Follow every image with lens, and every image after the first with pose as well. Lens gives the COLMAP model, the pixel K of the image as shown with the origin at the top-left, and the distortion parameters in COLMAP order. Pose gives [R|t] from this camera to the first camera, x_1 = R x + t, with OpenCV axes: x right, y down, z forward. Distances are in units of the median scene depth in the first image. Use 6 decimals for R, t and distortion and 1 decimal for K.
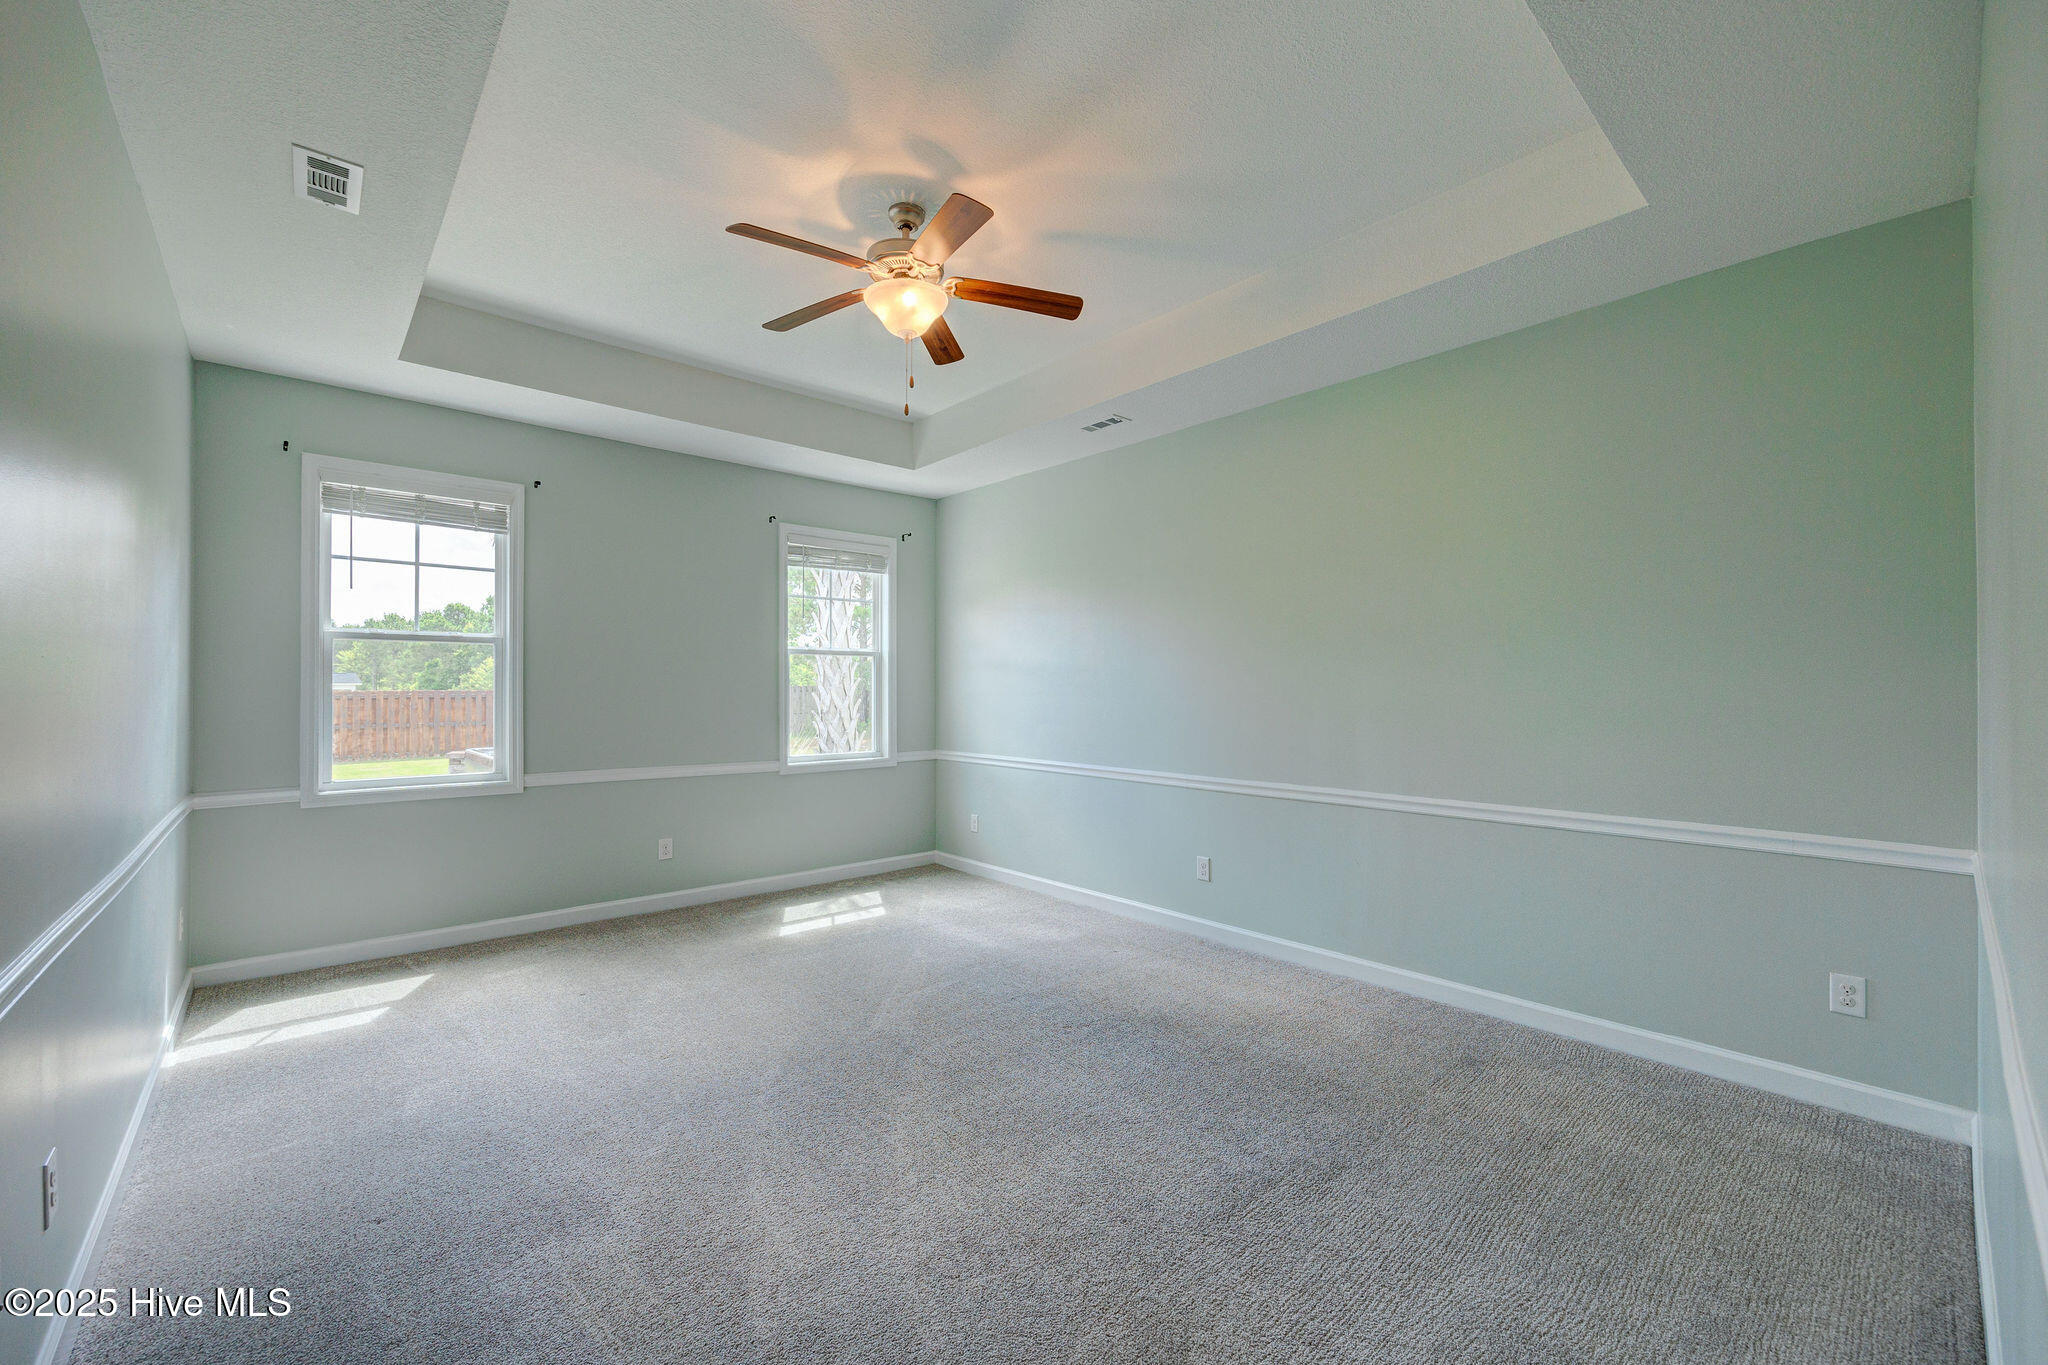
lens RADIAL K [[815.5, 0, 1030.7], [0, 815.5, 687.9], [0, 0, 1]] dist [-0.001561, -0.000057]
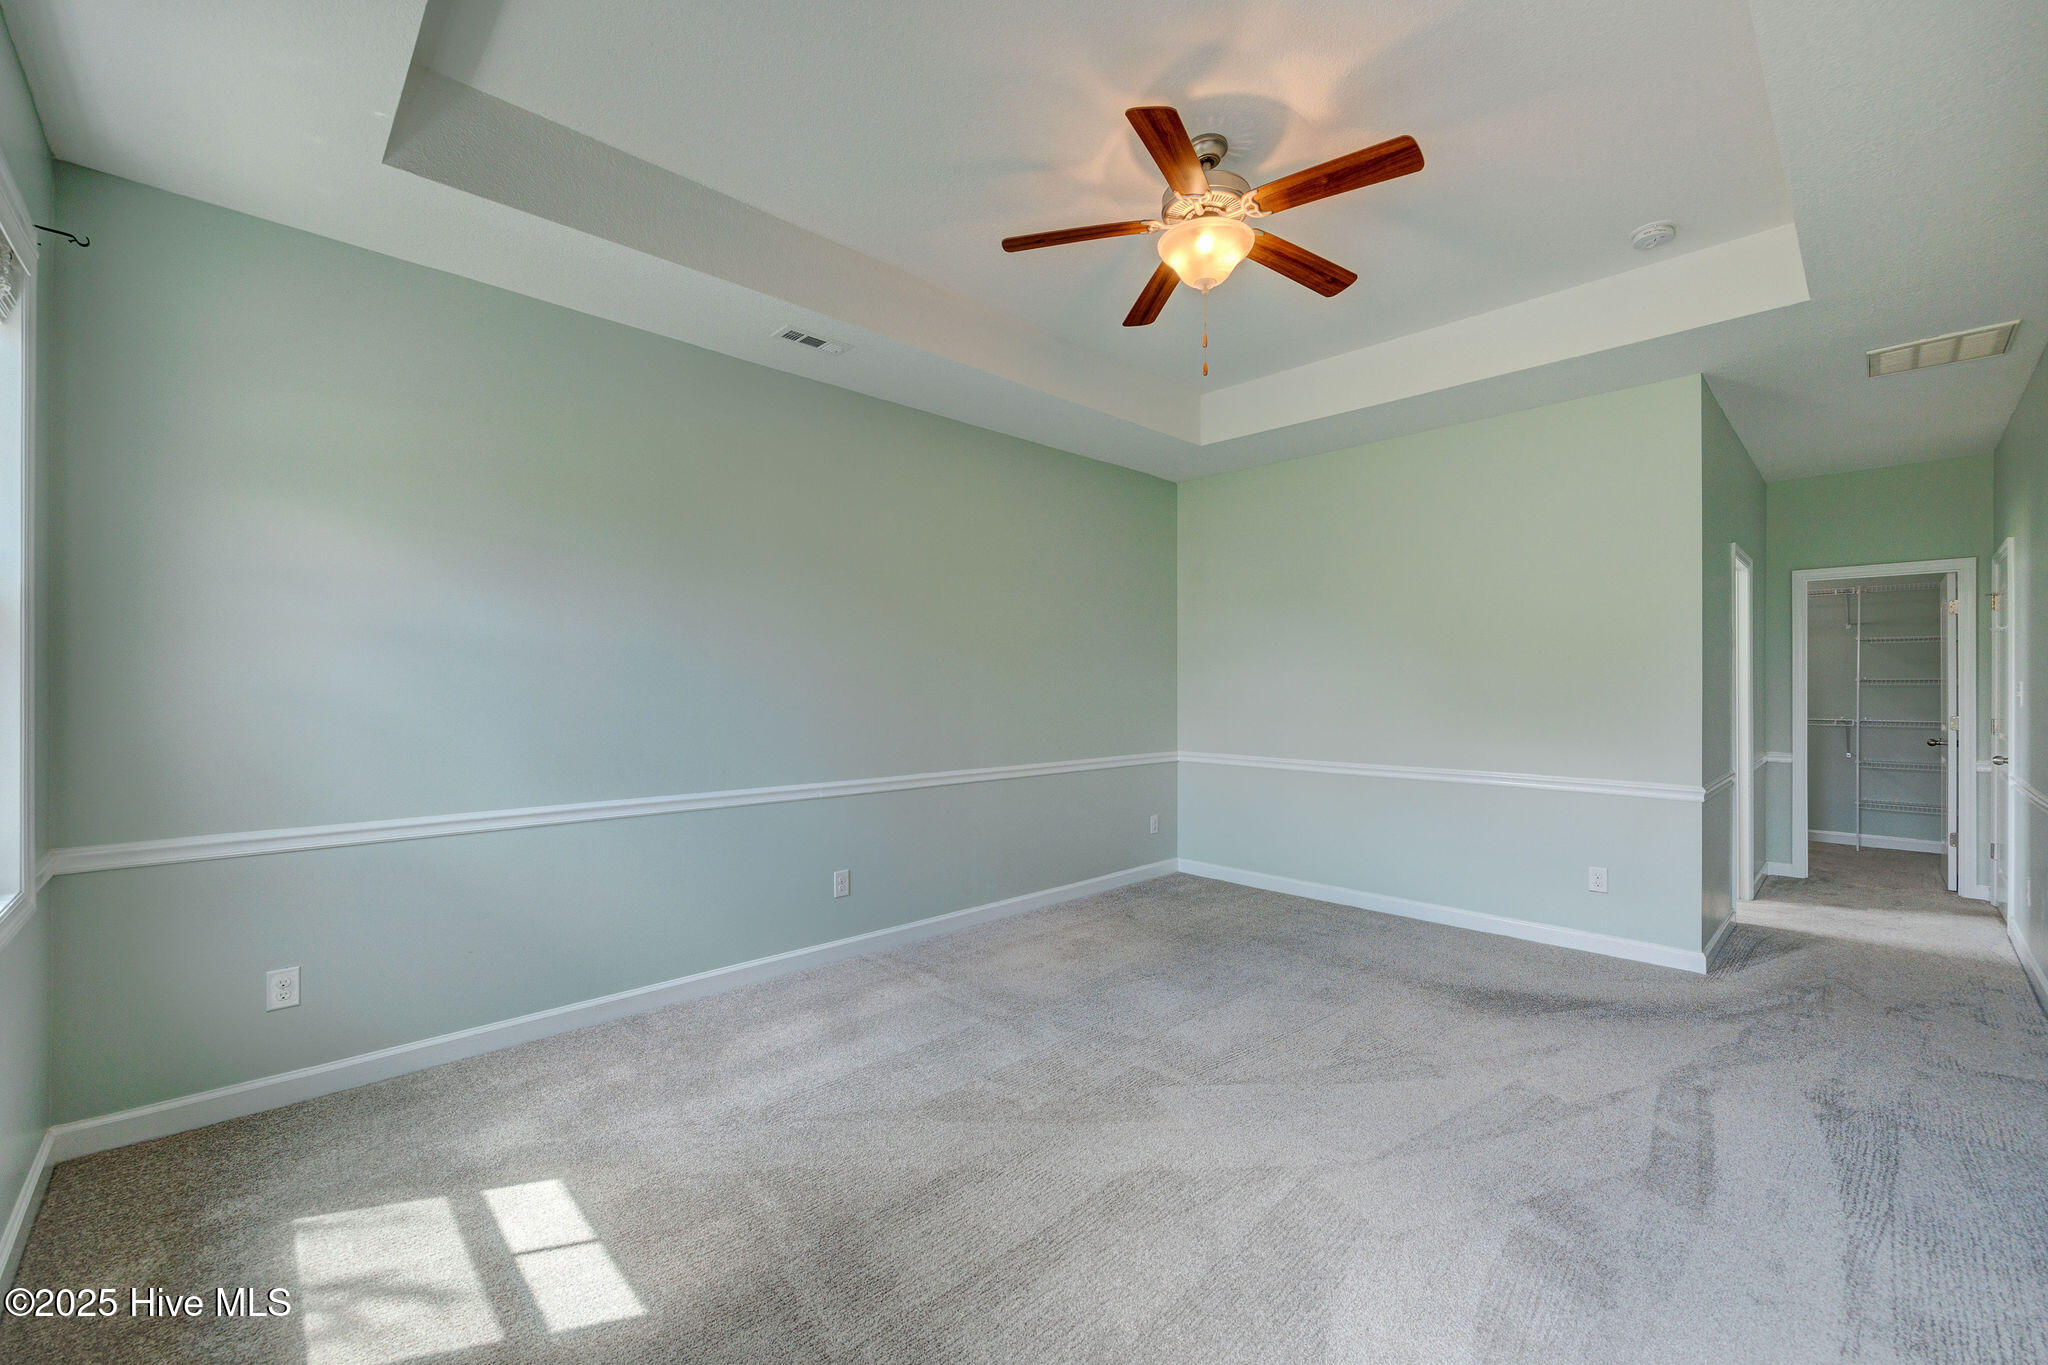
lens RADIAL K [[825.5, 0, 1029.7], [0, 825.5, 688.6], [0, 0, 1]] dist [-0.000427, -0.000124]
pose [[-0.042107, 0.002116, 0.999111, -0.691047], [0.004059, 0.999990, -0.001947, 0.009187], [-0.999105, 0.003973, -0.042115, 0.813586]]
